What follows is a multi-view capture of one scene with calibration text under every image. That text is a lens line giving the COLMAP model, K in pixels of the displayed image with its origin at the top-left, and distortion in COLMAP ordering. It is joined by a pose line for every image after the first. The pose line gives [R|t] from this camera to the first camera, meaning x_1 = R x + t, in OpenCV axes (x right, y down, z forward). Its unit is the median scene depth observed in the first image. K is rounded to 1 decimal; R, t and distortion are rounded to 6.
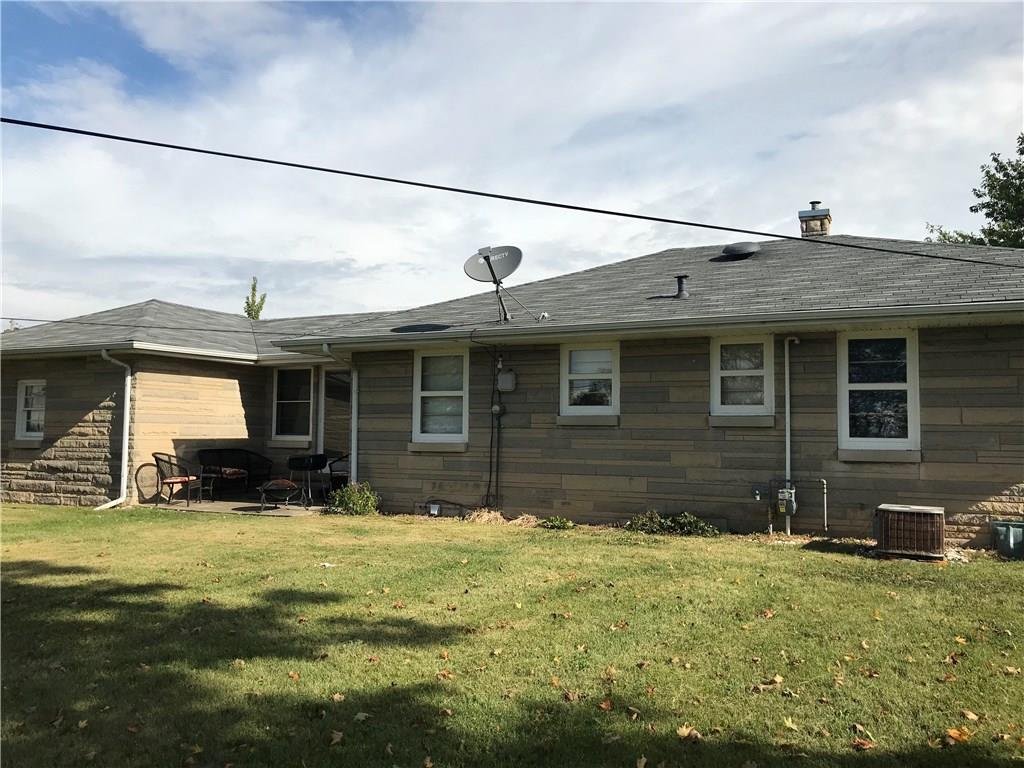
lens RADIAL K [[843.9, 0, 513.4], [0, 843.9, 368.7], [0, 0, 1]] dist [0.042042, -0.111413]
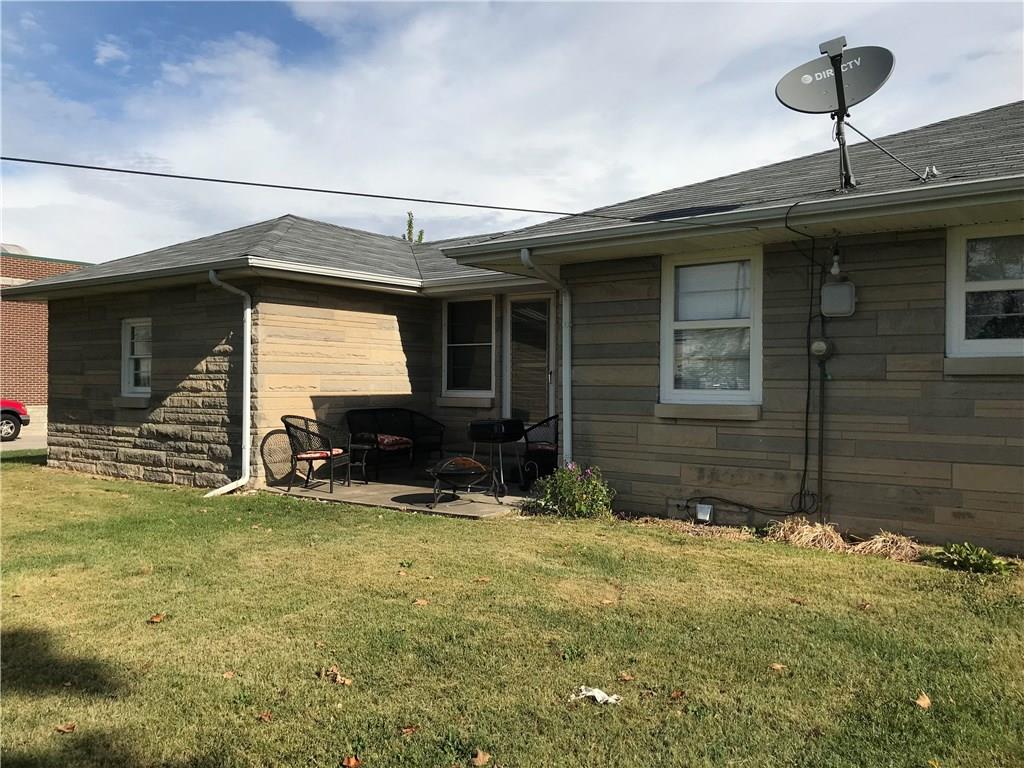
lens RADIAL K [[861.1, 0, 512.0], [0, 861.1, 384.0], [0, 0, 1]] dist [0.063368, -0.080596]
pose [[0.982673, -0.001852, -0.185339, -0.101740], [0.015780, 0.997156, 0.073698, 0.022045], [0.184675, -0.075346, 0.979907, 0.324154]]
